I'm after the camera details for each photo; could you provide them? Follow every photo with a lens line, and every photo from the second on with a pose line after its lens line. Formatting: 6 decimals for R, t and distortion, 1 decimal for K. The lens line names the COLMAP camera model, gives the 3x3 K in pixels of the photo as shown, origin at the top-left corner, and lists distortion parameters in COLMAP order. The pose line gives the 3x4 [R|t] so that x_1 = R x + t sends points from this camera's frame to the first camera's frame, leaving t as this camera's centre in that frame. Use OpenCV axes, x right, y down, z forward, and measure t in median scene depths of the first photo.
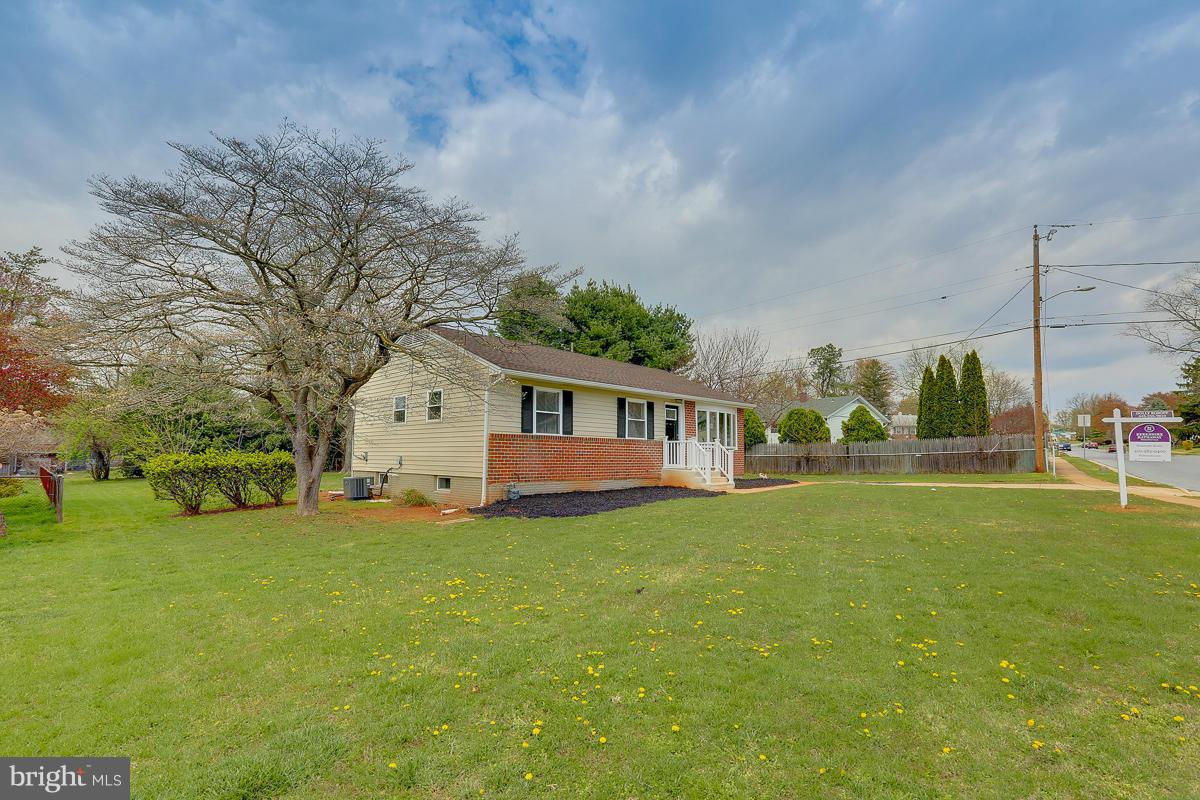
lens RADIAL K [[543.1, 0, 600.0], [0, 543.1, 400.0], [0, 0, 1]] dist [-0.064876, 0.025040]
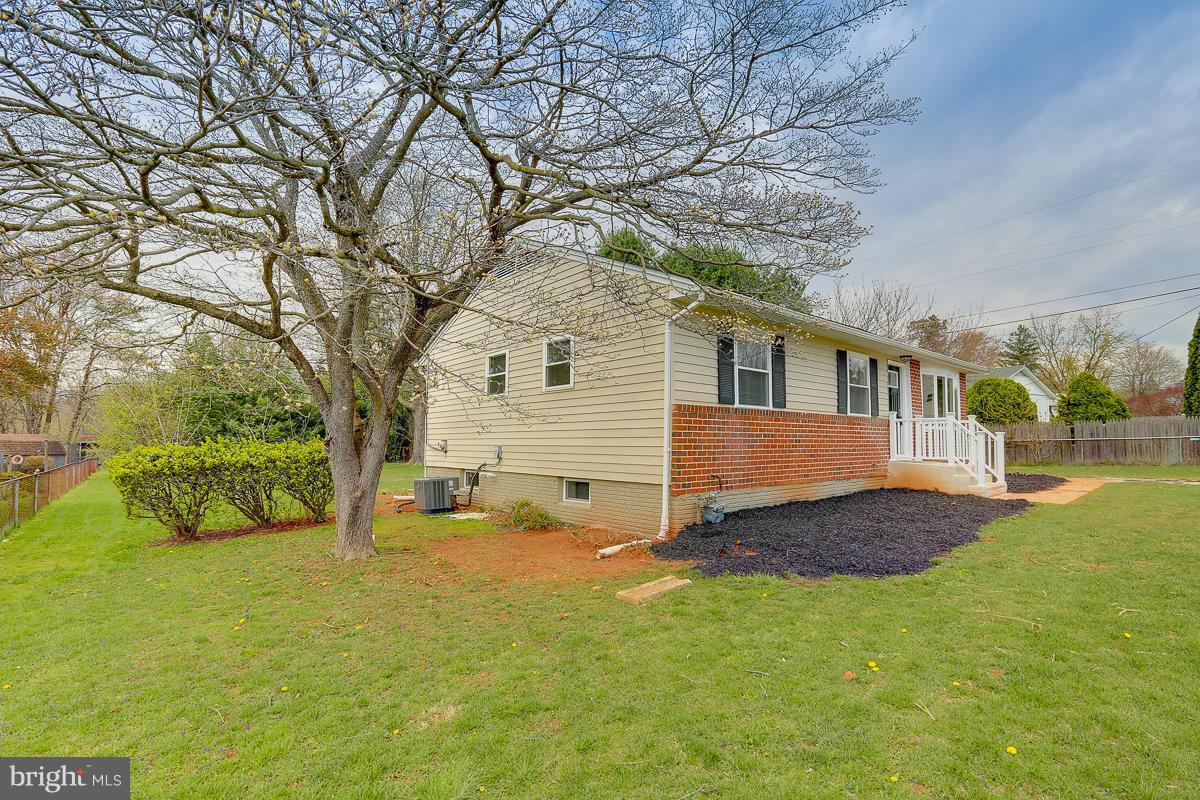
lens RADIAL K [[543.1, 0, 600.0], [0, 543.1, 400.0], [0, 0, 1]] dist [-0.064876, 0.025040]
pose [[0.994307, -0.013005, -0.105760, -0.180477], [0.015718, 0.999567, 0.024860, 0.035235], [0.105391, -0.026381, 0.994081, 0.367542]]
